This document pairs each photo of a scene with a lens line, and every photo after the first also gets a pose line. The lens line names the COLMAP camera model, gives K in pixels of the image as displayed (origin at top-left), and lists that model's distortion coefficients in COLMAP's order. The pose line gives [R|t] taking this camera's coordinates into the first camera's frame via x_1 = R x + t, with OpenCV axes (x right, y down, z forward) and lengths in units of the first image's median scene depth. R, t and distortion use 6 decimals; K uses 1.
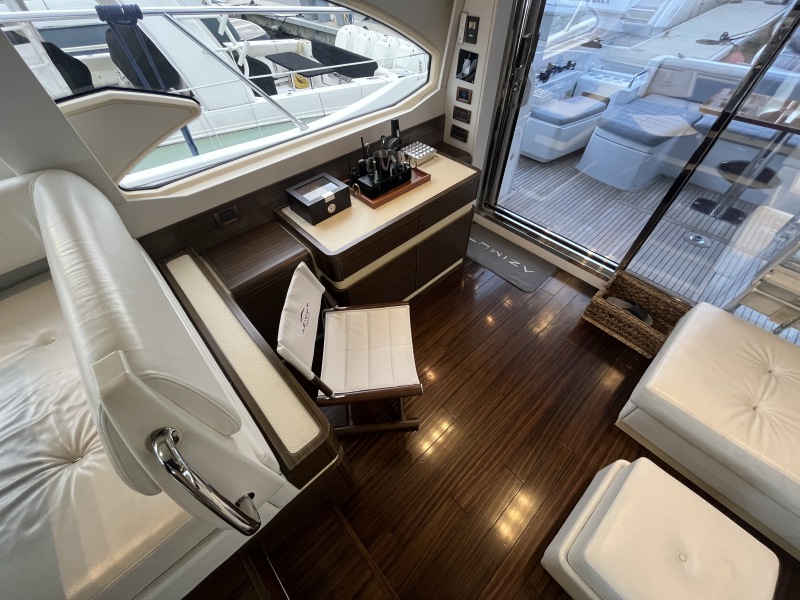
lens RADIAL K [[324.5, 0, 398.5], [0, 324.5, 298.4], [0, 0, 1]] dist [-0.004357, -0.000127]
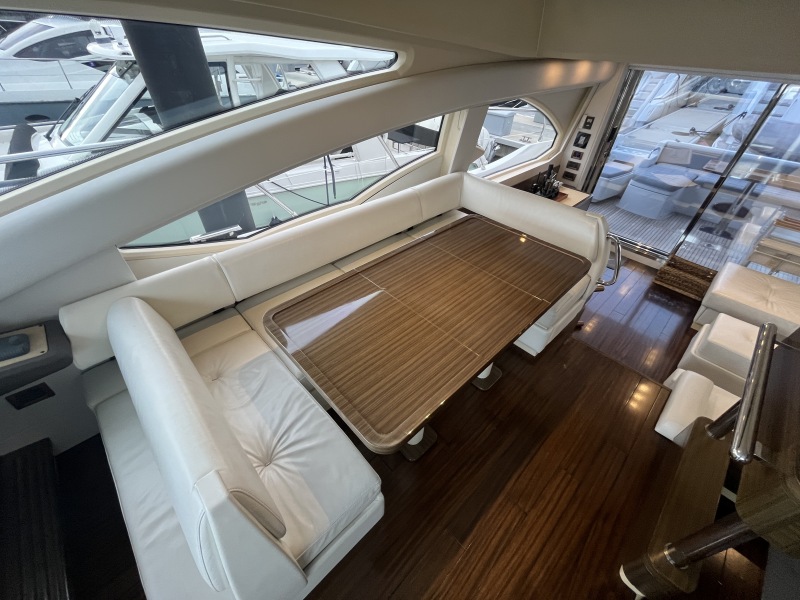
lens RADIAL K [[324.5, 0, 396.8], [0, 324.5, 299.2], [0, 0, 1]] dist [-0.004357, -0.000127]
pose [[0.999055, 0.025580, 0.035153, -0.595339], [-0.019382, 0.985842, -0.166553, 0.335476], [-0.038915, 0.165715, 0.985406, -0.416470]]
